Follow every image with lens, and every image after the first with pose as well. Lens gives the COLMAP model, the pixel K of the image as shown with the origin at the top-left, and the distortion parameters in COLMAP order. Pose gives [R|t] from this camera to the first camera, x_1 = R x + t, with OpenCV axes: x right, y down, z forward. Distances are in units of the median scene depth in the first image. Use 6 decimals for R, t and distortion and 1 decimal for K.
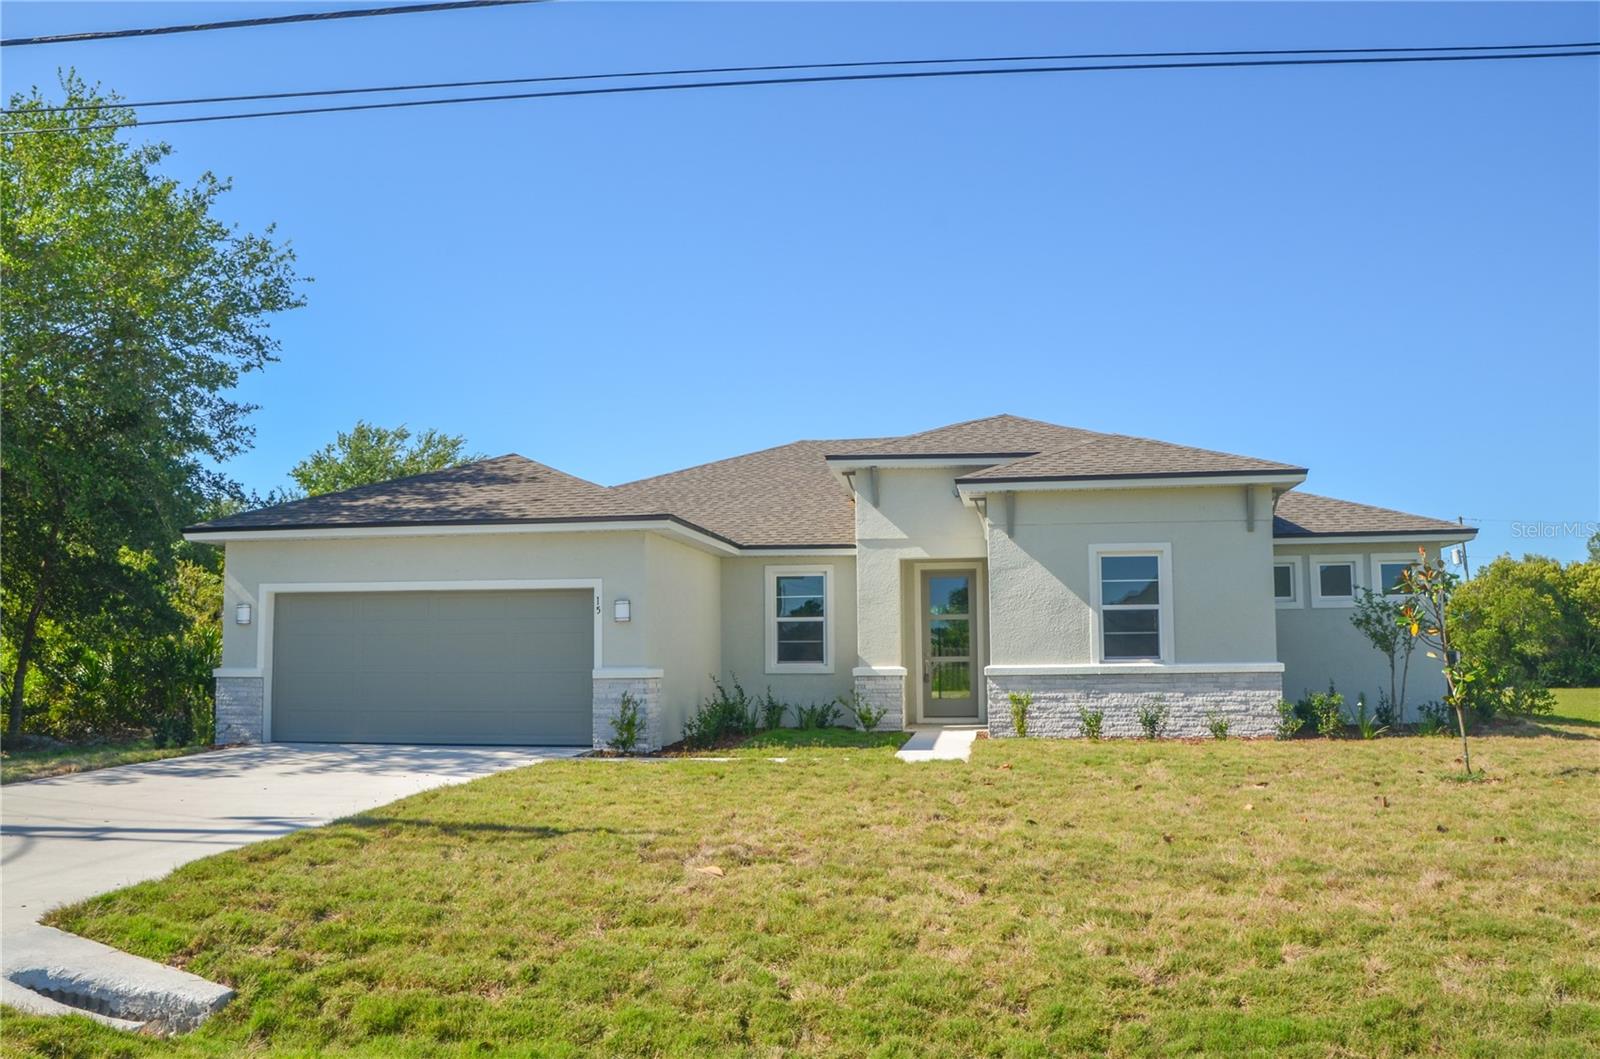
lens RADIAL K [[1330.9, 0, 800.0], [0, 1330.9, 529.5], [0, 0, 1]] dist [-0.159352, 0.006757]
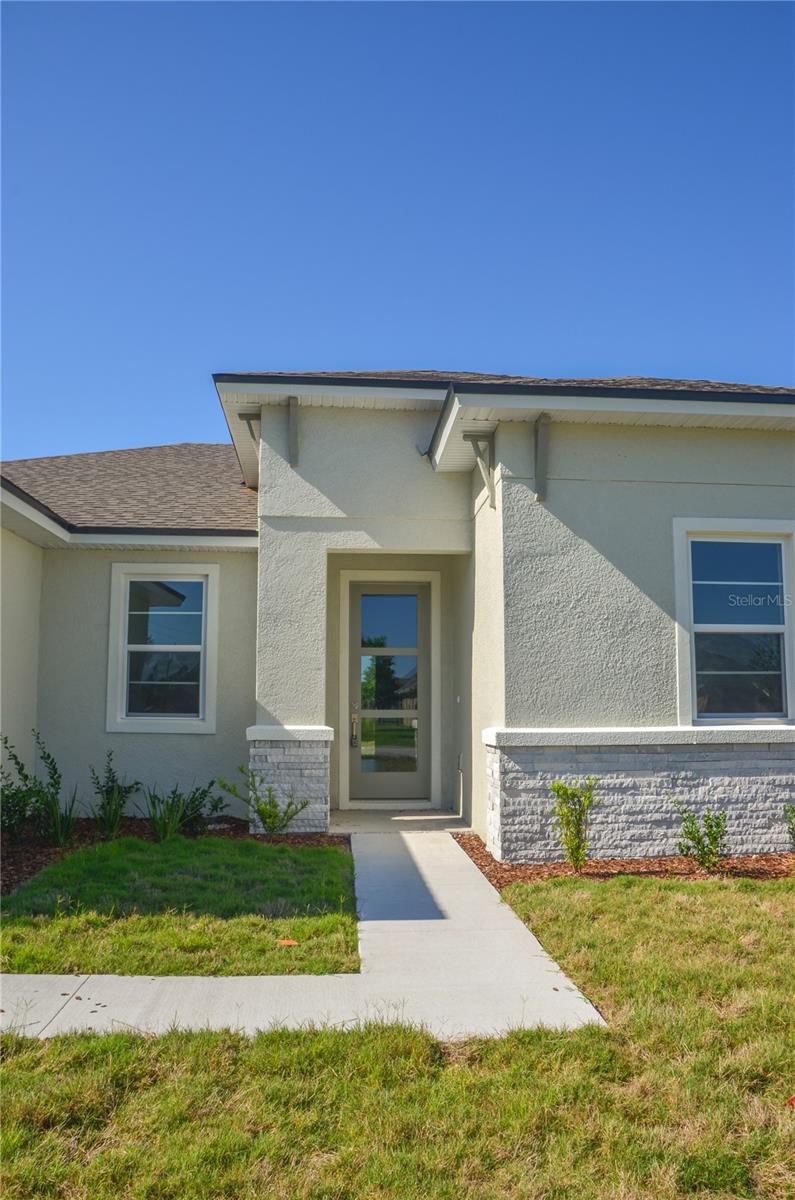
lens RADIAL K [[968.0, 0, 397.5], [0, 968.0, 600.0], [0, 0, 1]] dist [-0.160625, 0.047831]
pose [[0.977778, 0.033594, 0.206936, 0.015866], [-0.030253, 0.999356, -0.019291, 0.058840], [-0.207450, 0.012602, 0.978164, 0.618435]]
